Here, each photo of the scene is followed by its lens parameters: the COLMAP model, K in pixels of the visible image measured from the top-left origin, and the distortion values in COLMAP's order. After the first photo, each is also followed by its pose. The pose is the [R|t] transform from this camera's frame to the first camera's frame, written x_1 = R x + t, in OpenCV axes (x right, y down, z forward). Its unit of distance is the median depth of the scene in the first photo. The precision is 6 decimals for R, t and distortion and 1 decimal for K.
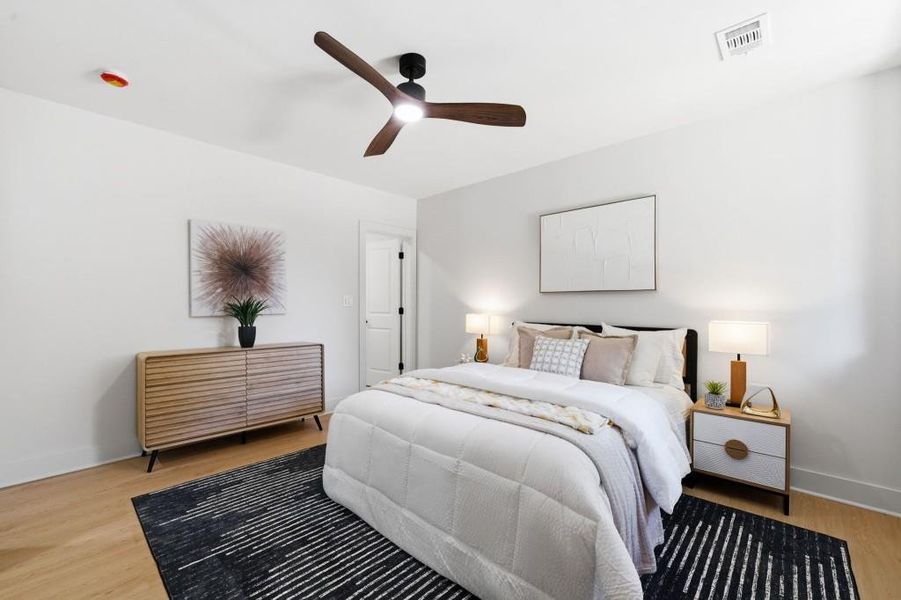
lens RADIAL K [[368.0, 0, 450.5], [0, 368.0, 300.0], [0, 0, 1]] dist [0.000003, 0.000080]
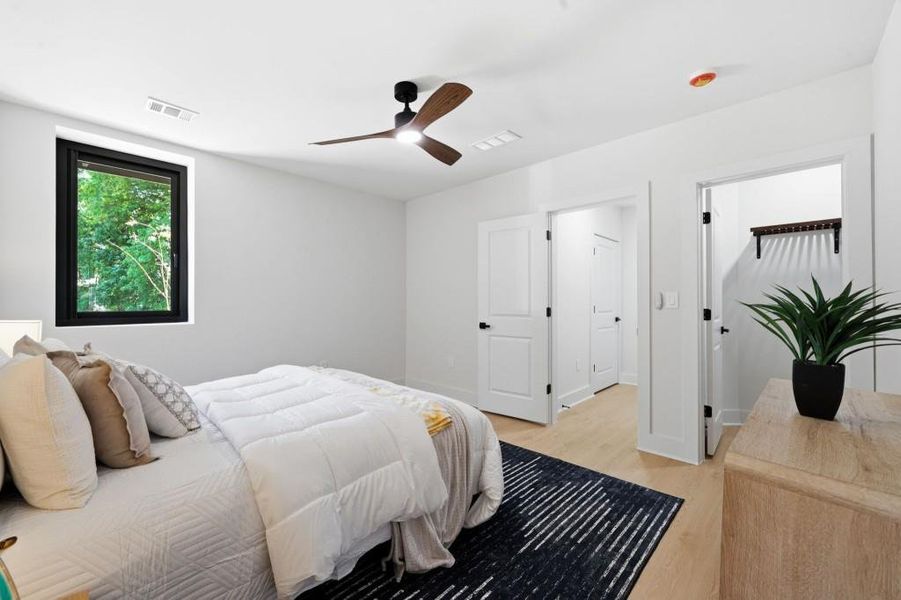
lens RADIAL K [[368.0, 0, 450.5], [0, 368.0, 300.0], [0, 0, 1]] dist [0.000003, 0.000080]
pose [[-0.999848, -0.001833, 0.017361, -0.258316], [-0.002311, 0.999617, -0.027561, 0.031790], [-0.017304, -0.027597, -0.999469, 2.072656]]
